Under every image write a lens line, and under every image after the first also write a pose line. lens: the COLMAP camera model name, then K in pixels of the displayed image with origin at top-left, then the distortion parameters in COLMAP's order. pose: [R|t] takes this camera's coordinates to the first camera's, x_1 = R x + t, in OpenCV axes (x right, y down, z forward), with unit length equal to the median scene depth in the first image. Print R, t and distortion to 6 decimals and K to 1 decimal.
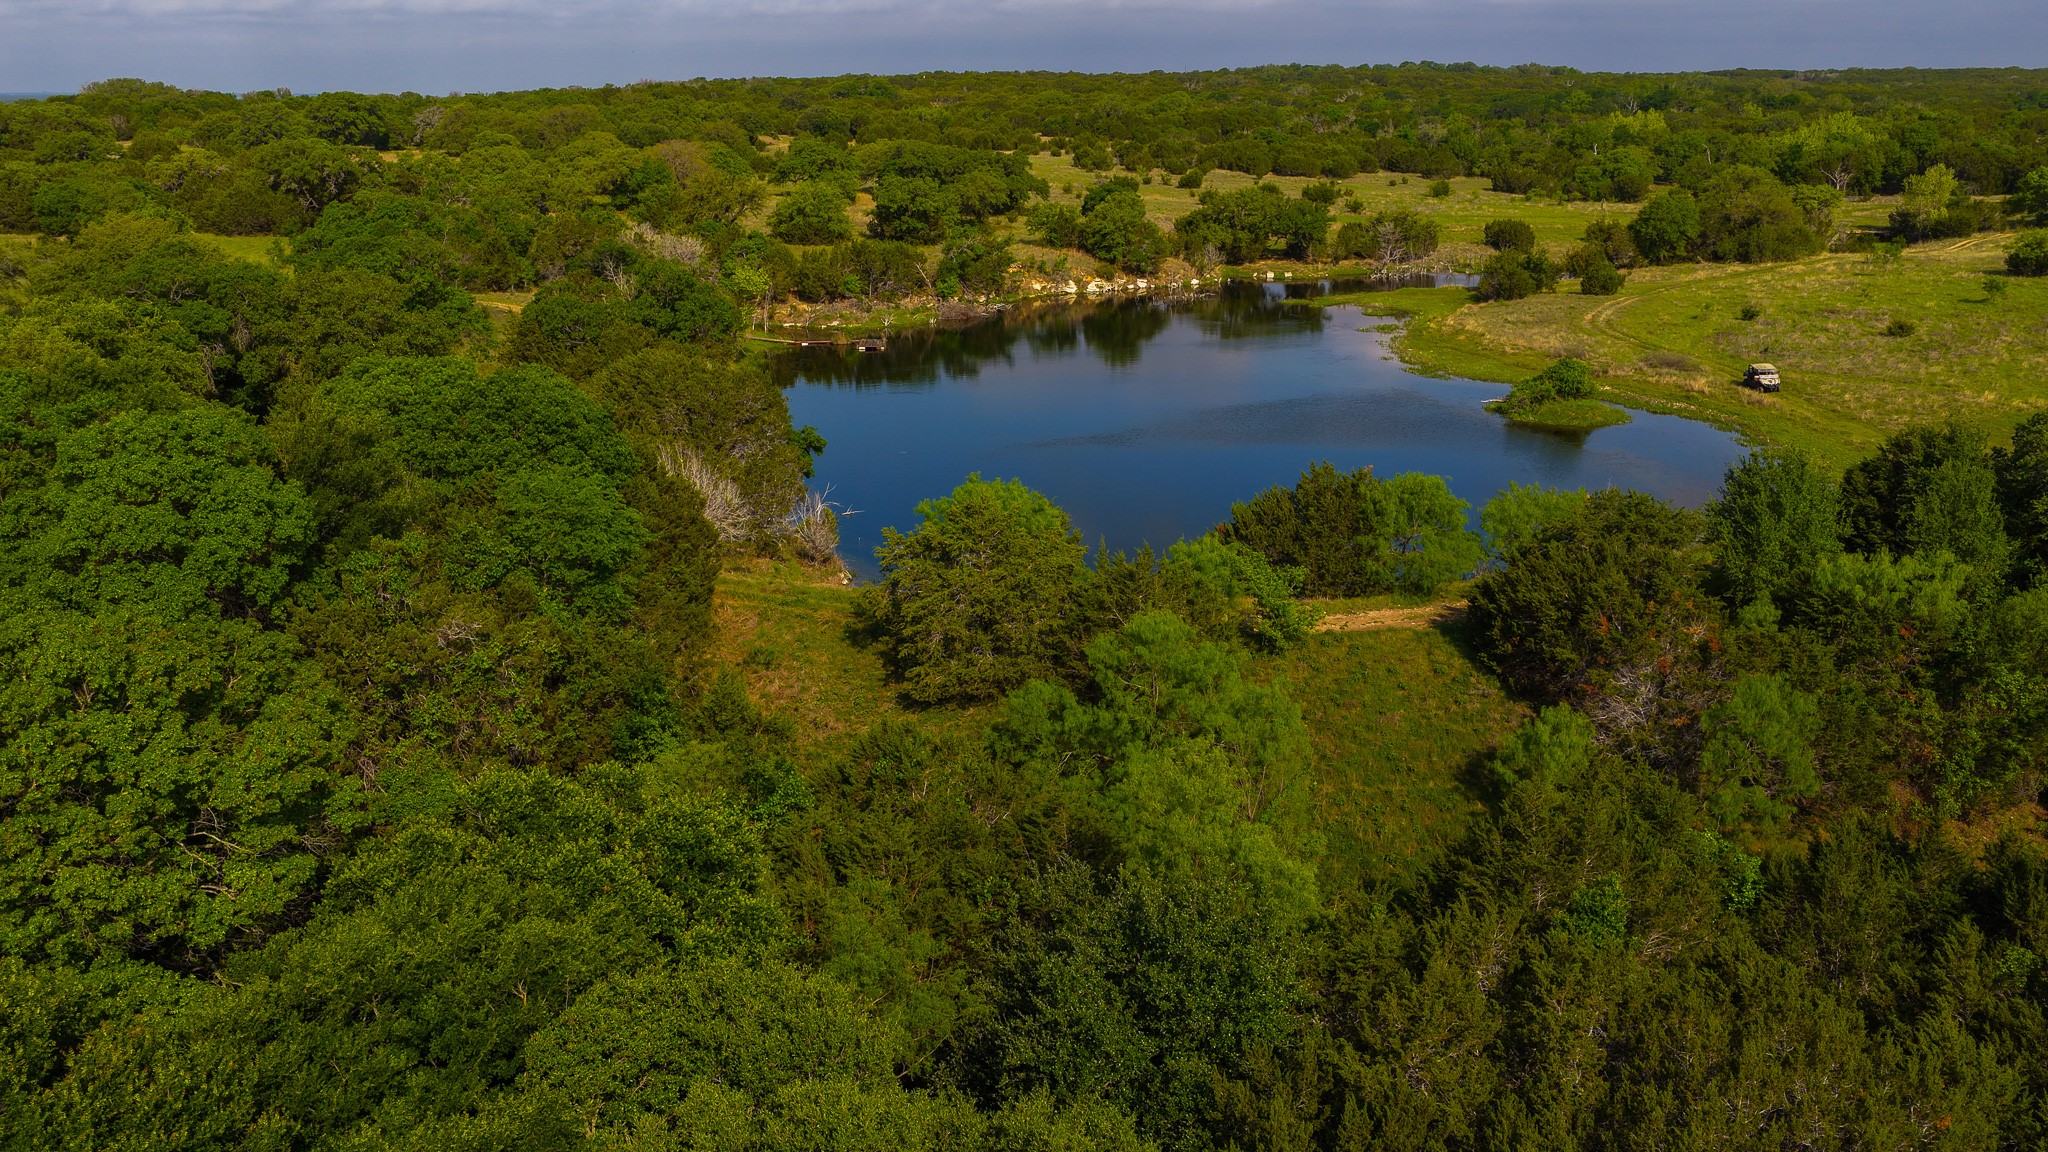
lens RADIAL K [[1625.6, 0, 1023.6], [0, 1625.6, 582.0], [0, 0, 1]] dist [-0.003136, -0.002362]
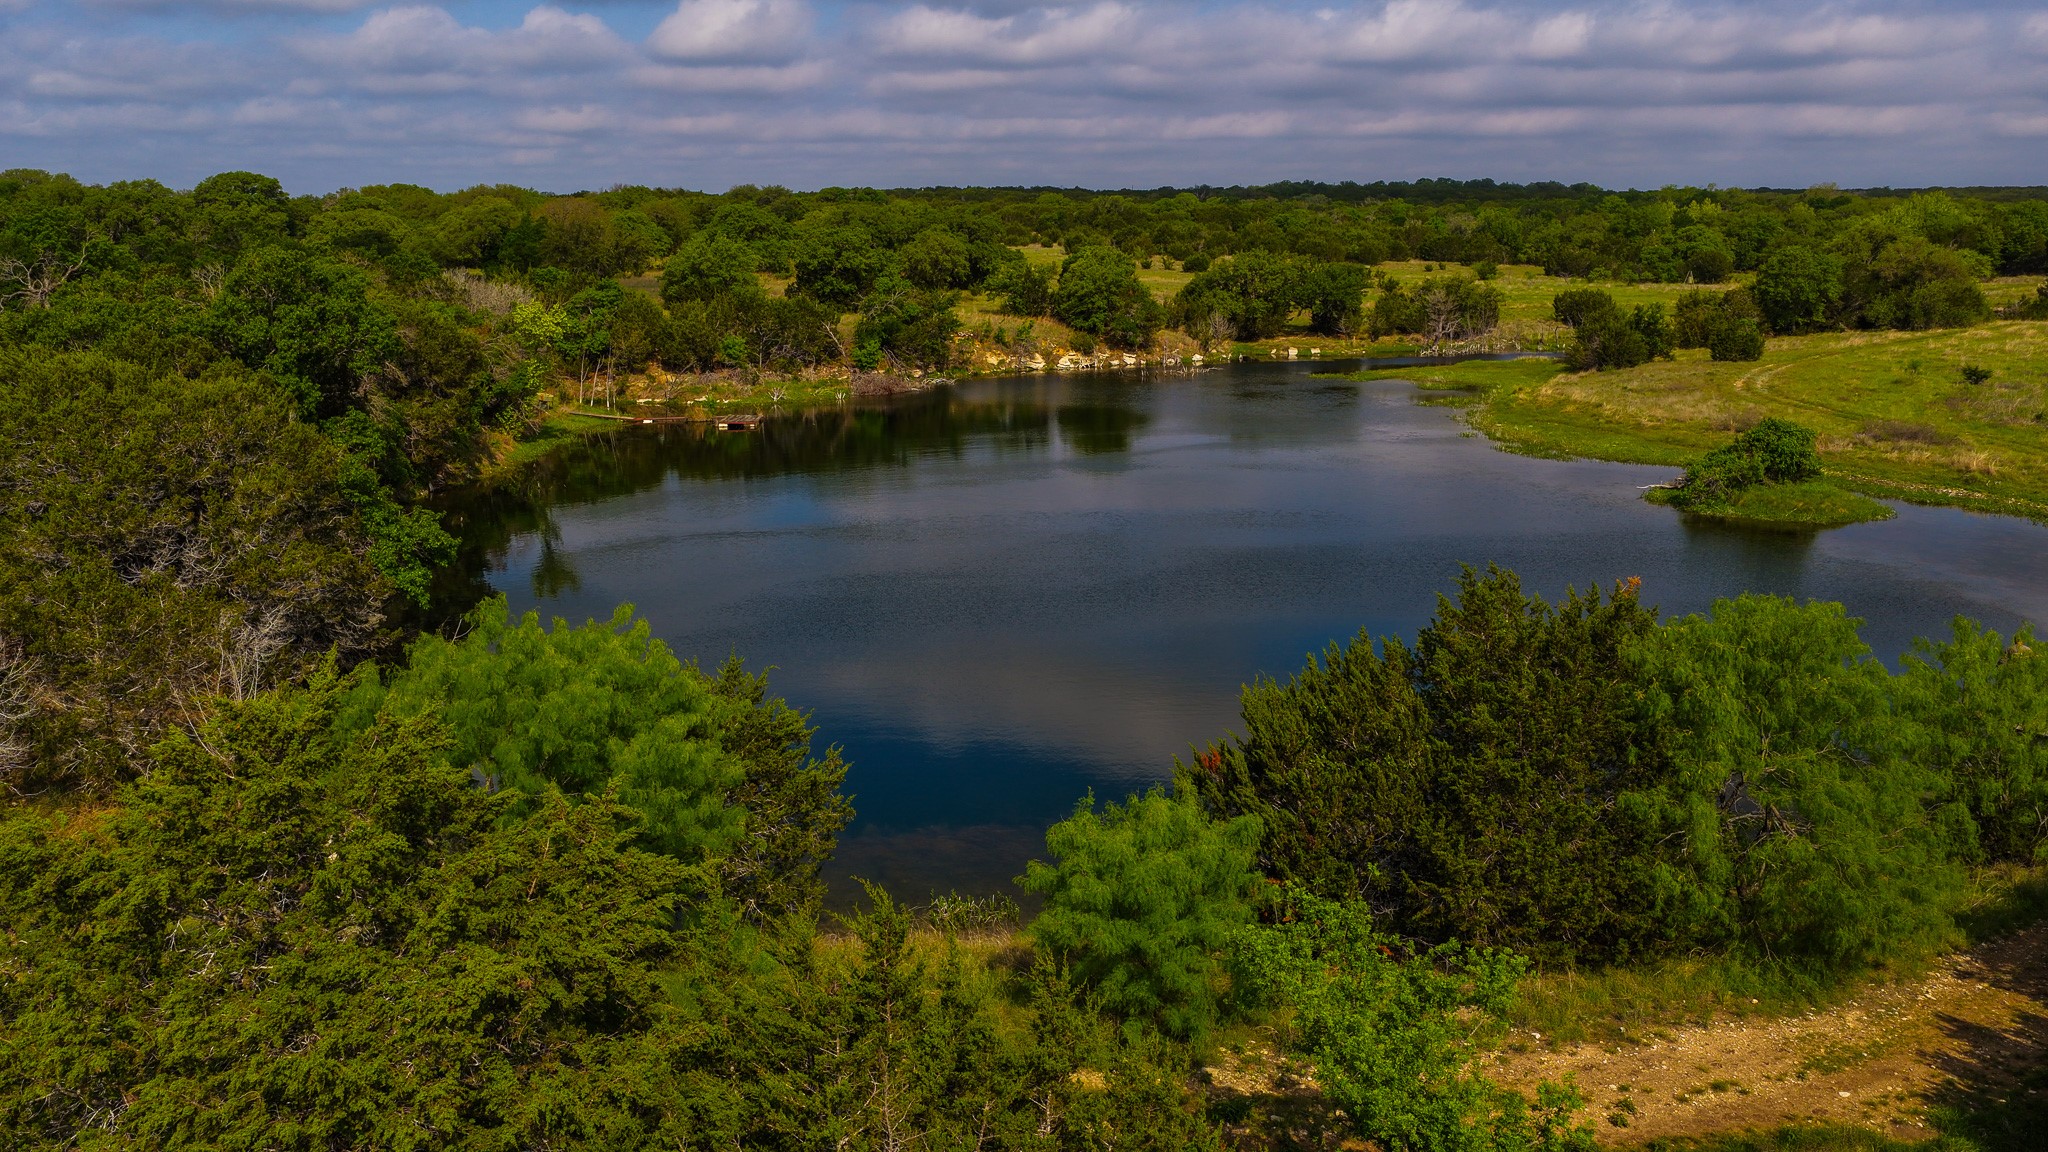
lens RADIAL K [[1625.6, 0, 1021.2], [0, 1625.6, 572.3], [0, 0, 1]] dist [-0.003136, -0.002362]
pose [[0.999928, -0.001420, -0.011921, 0.030424], [0.000409, 0.996434, -0.084377, -0.015617], [0.011998, 0.084366, 0.996363, 0.233209]]
